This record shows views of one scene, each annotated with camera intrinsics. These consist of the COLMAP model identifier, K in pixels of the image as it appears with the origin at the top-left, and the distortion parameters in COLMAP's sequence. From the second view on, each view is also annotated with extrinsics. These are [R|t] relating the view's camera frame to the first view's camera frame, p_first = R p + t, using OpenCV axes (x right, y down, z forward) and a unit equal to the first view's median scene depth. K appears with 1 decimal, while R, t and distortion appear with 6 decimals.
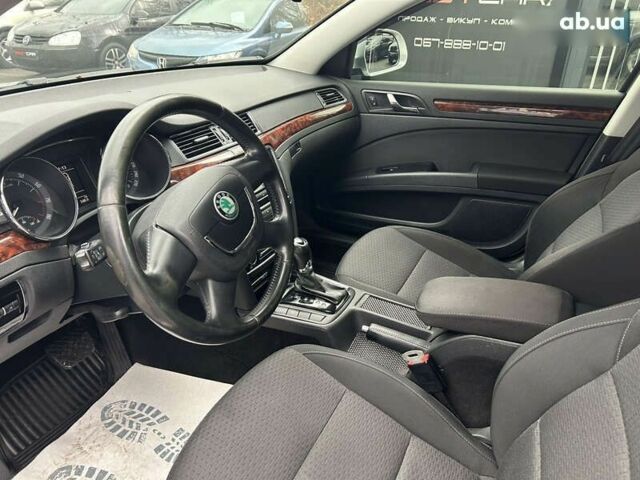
lens RADIAL K [[482.6, 0, 324.4], [0, 482.6, 242.5], [0, 0, 1]] dist [0.047167, -0.047331]
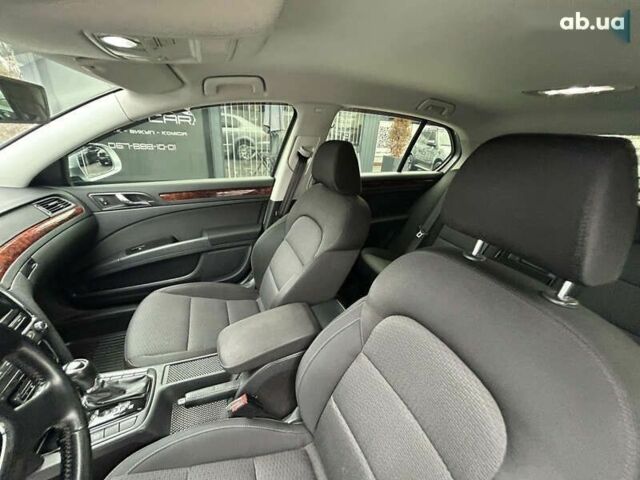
lens RADIAL K [[257.4, 0, 318.4], [0, 257.4, 240.0], [0, 0, 1]] dist [-0.000118, 0.000193]
pose [[0.671033, -0.276855, 0.687798, -0.010061], [0.293870, 0.951003, 0.096093, -0.120696], [-0.680701, 0.137642, 0.719514, 0.208933]]
